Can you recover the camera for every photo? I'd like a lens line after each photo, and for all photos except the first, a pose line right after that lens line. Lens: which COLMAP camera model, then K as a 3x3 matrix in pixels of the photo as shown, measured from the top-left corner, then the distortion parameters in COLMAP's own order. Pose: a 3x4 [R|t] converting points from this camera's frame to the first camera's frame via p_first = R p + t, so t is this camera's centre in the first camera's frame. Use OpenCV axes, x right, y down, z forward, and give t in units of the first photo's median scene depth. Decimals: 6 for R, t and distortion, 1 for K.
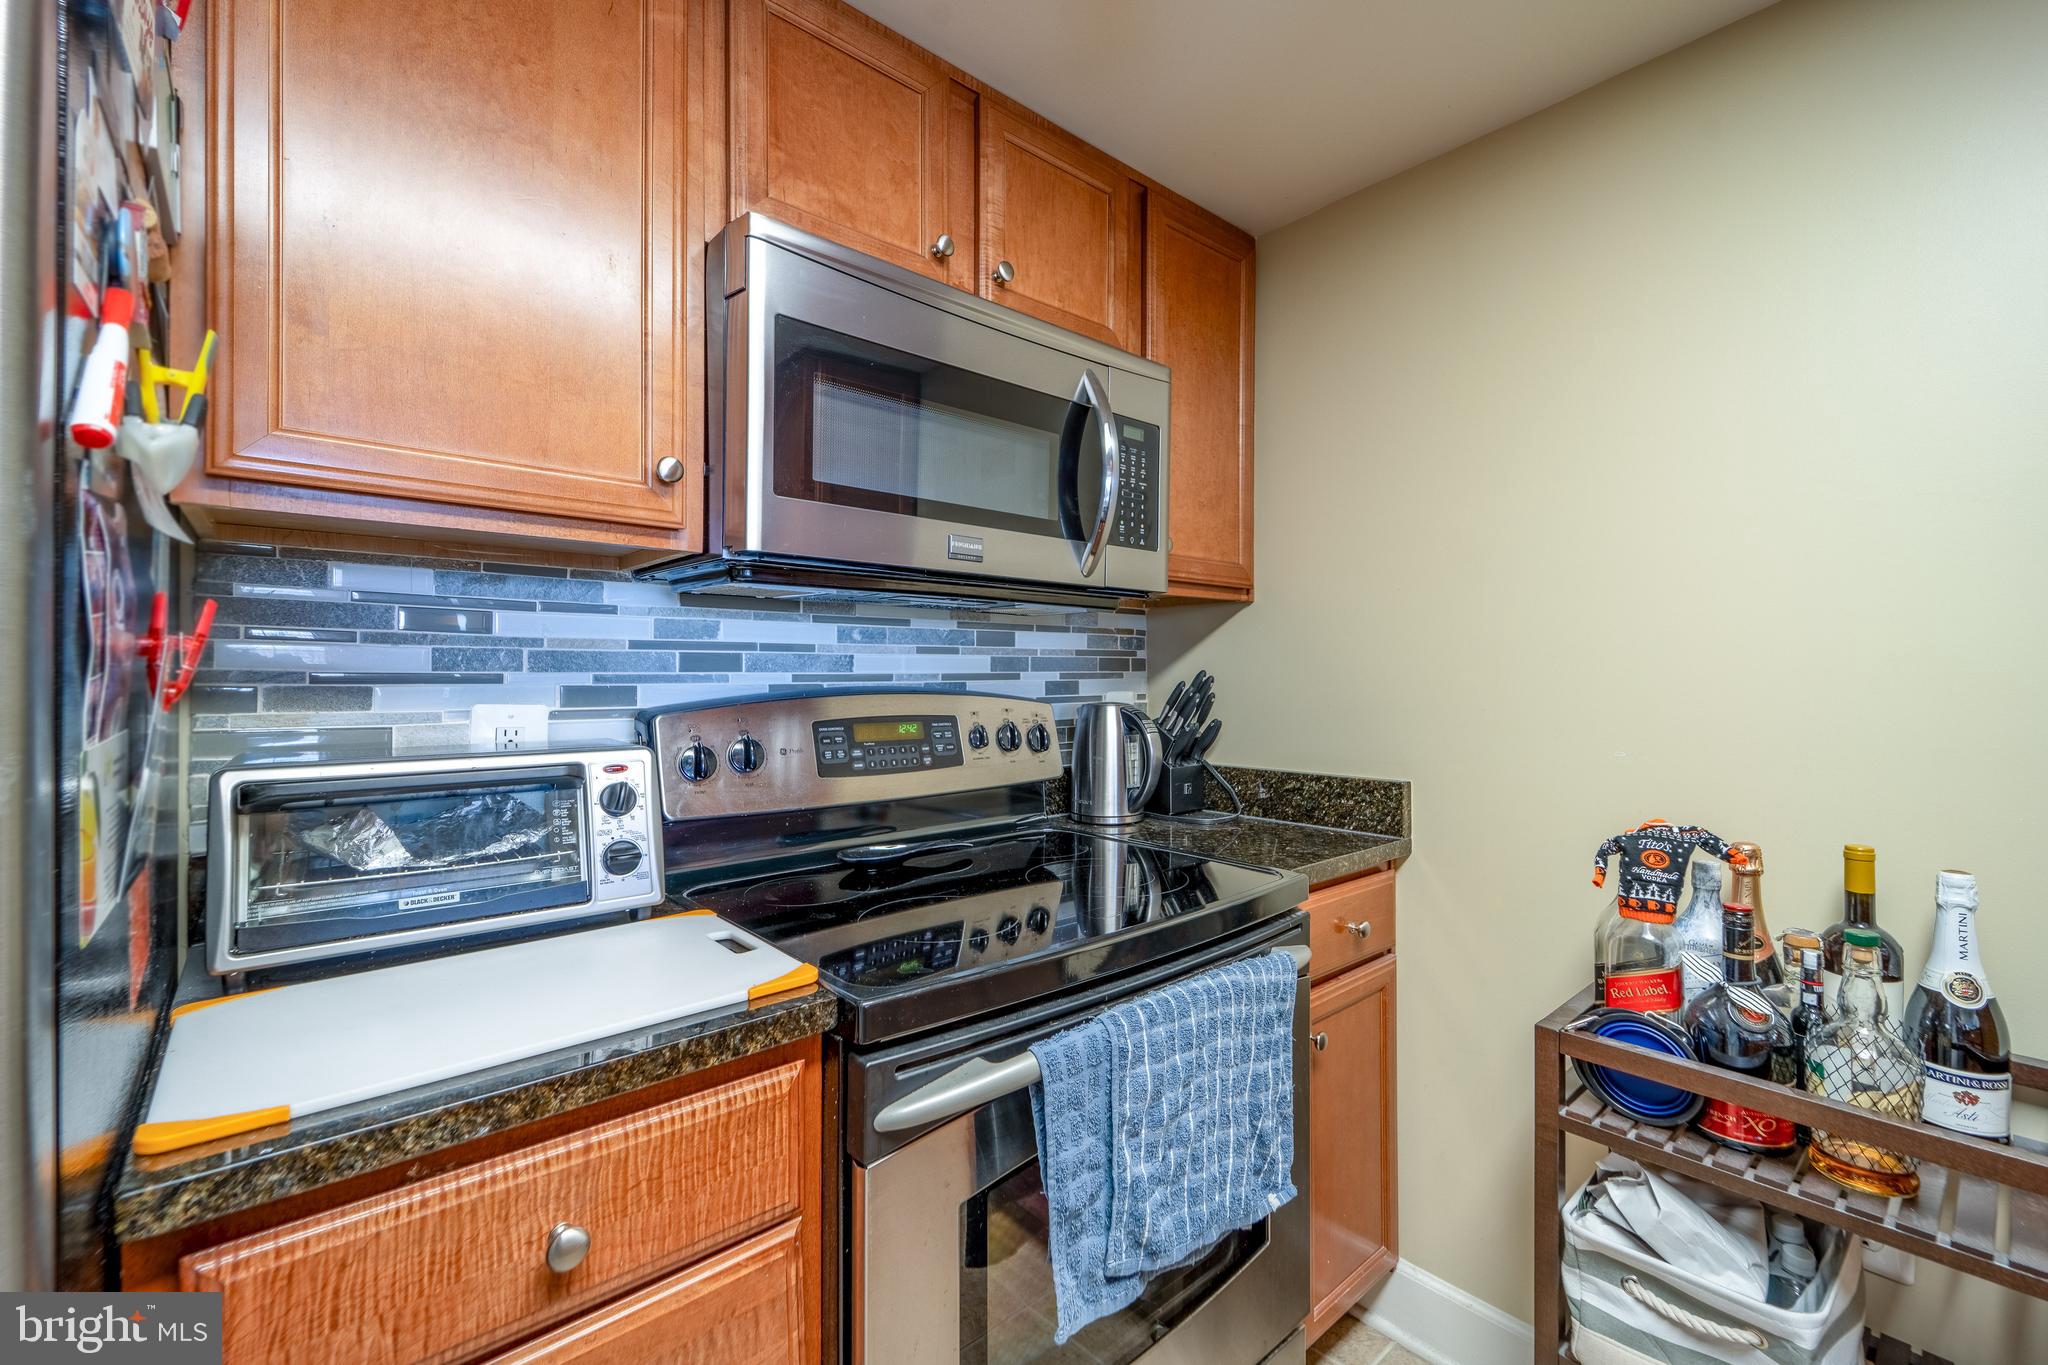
lens RADIAL K [[899.2, 0, 1015.5], [0, 899.2, 671.7], [0, 0, 1]] dist [0.003101, -0.000703]
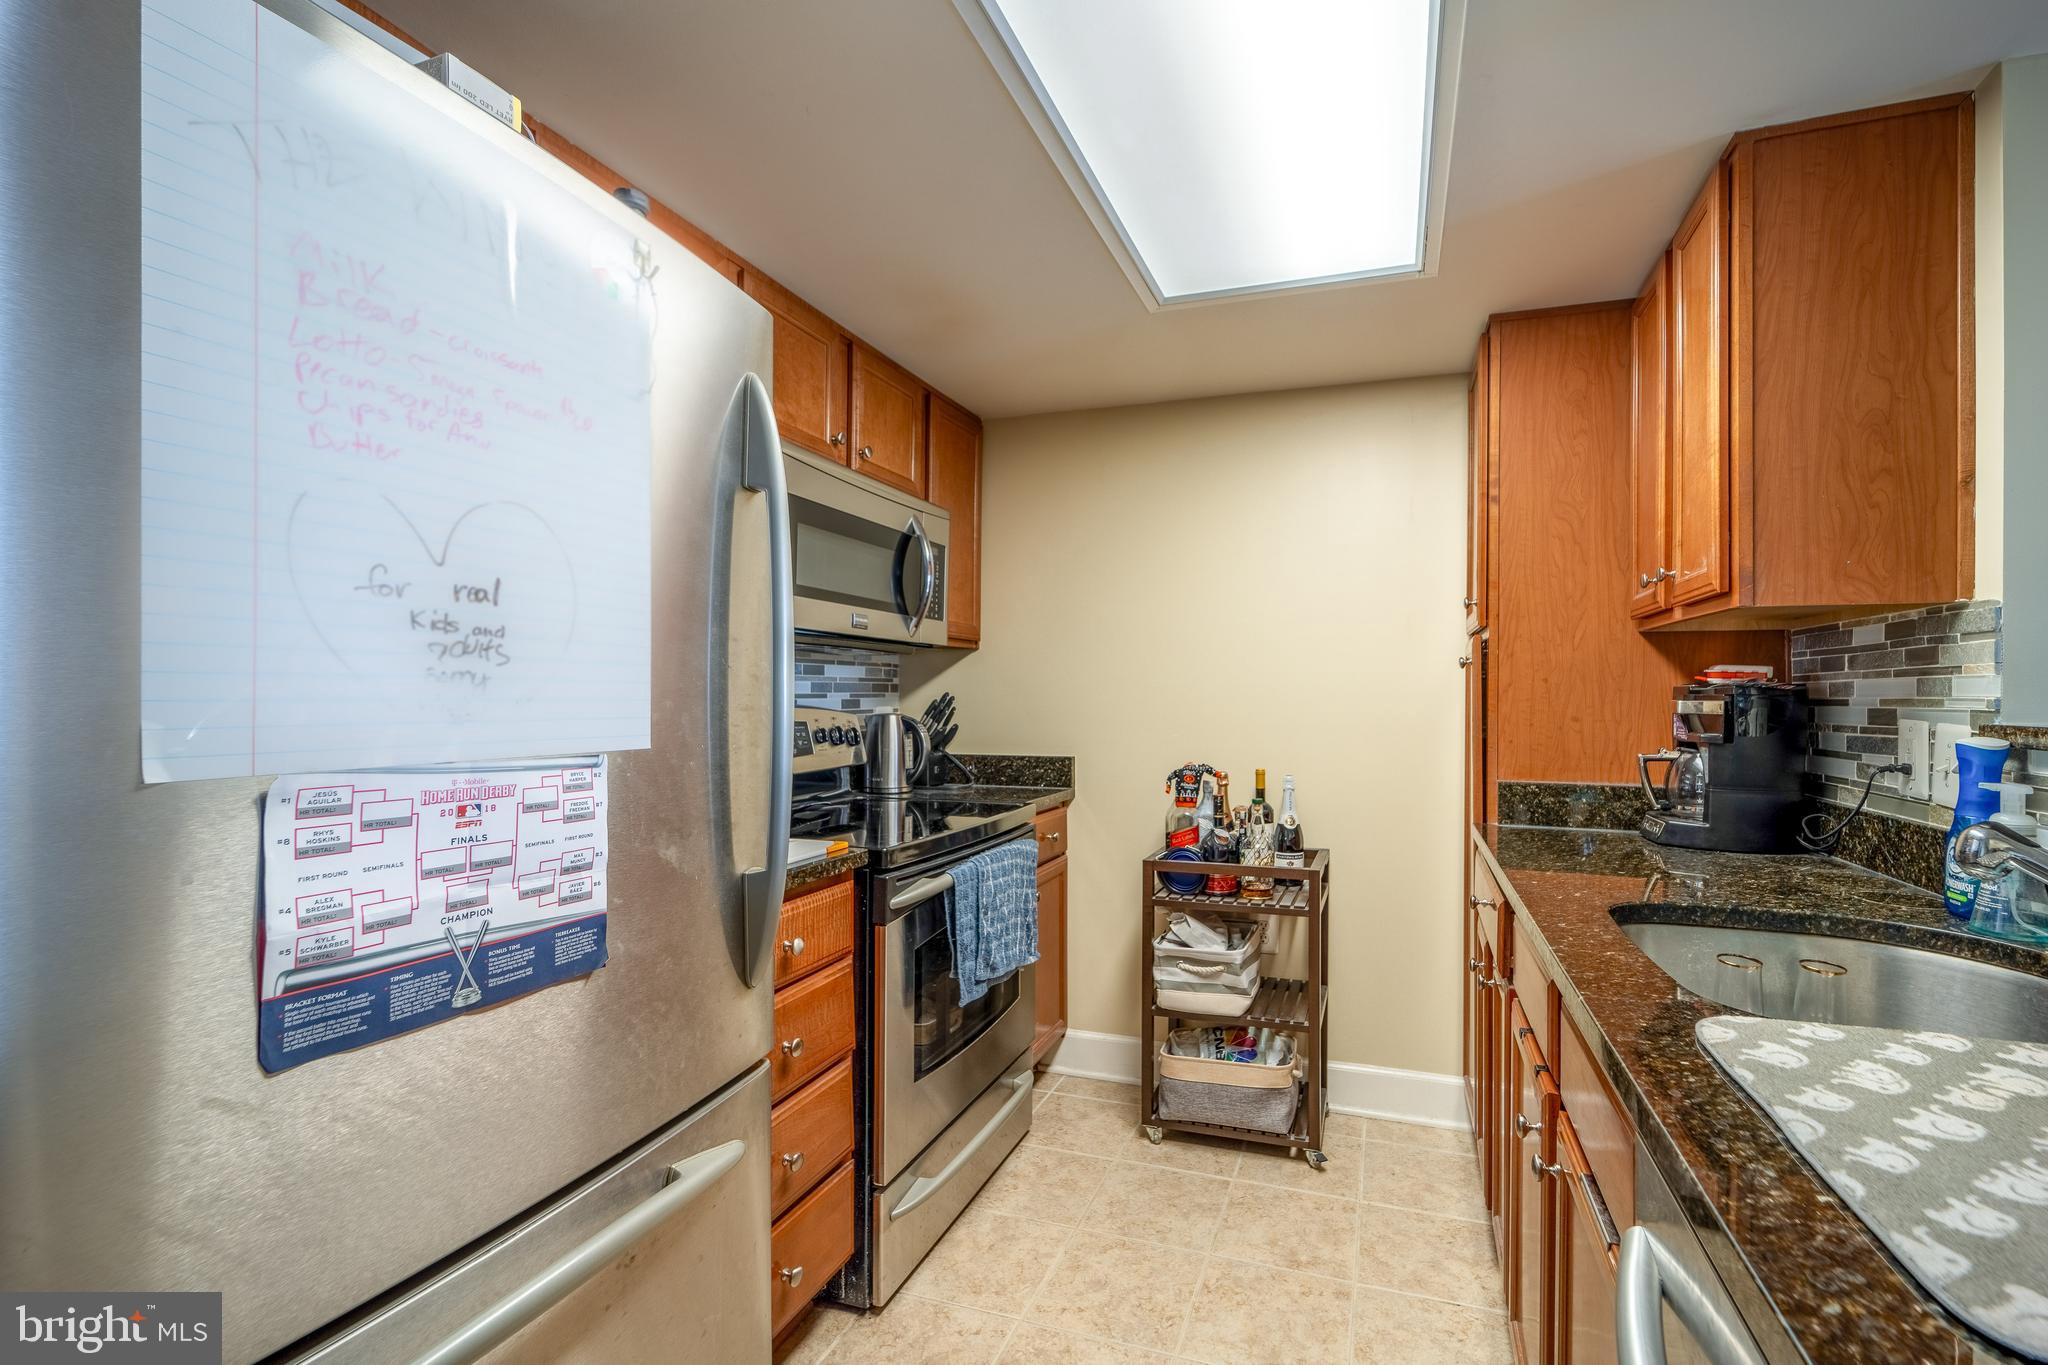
lens RADIAL K [[899.2, 0, 1068.4], [0, 899.2, 683.8], [0, 0, 1]] dist [0.003101, -0.000703]
pose [[0.882790, 0.008380, 0.469693, -0.600104], [-0.004129, 0.999941, -0.010079, -0.002357], [-0.469750, 0.006958, 0.882772, -0.825320]]
